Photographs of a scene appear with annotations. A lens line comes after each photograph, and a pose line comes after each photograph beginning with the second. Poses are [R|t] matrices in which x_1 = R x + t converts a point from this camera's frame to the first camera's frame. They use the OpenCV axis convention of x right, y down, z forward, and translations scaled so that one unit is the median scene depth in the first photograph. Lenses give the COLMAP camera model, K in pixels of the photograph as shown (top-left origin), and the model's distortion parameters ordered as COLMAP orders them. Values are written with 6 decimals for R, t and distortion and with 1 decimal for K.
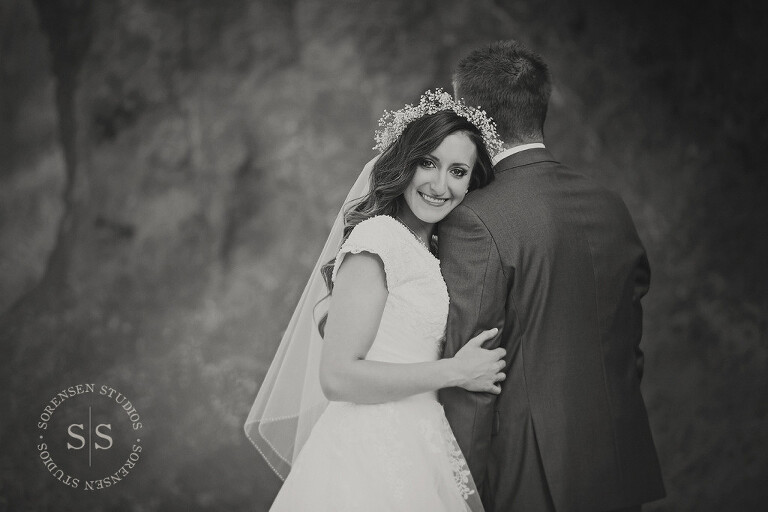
lens RADIAL K [[3117.5, 0, 384.0], [0, 3117.5, 256.0], [0, 0, 1]] dist [0.470347, -3.017875]
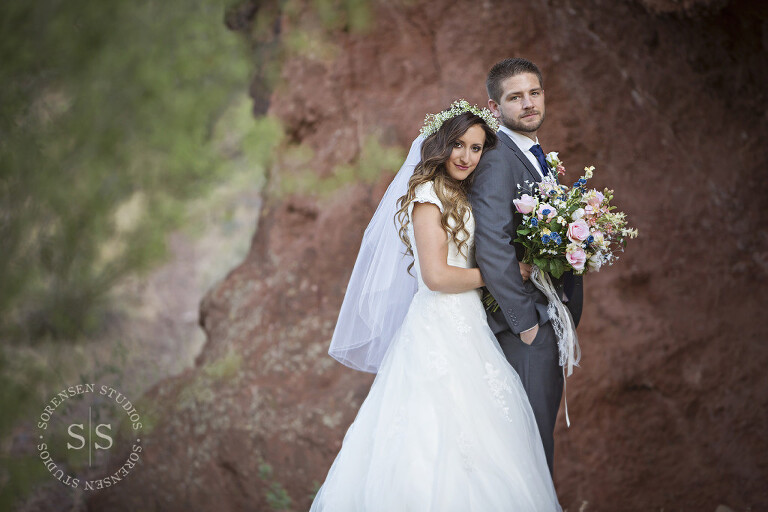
lens RADIAL K [[3301.6, 0, 384.0], [0, 3301.6, 256.0], [0, 0, 1]] dist [-0.143482, 43.019954]
pose [[0.997379, -0.035321, -0.063146, 0.034292], [0.035094, 0.999373, -0.004694, 0.017019], [0.063272, 0.002466, 0.997993, -0.373977]]
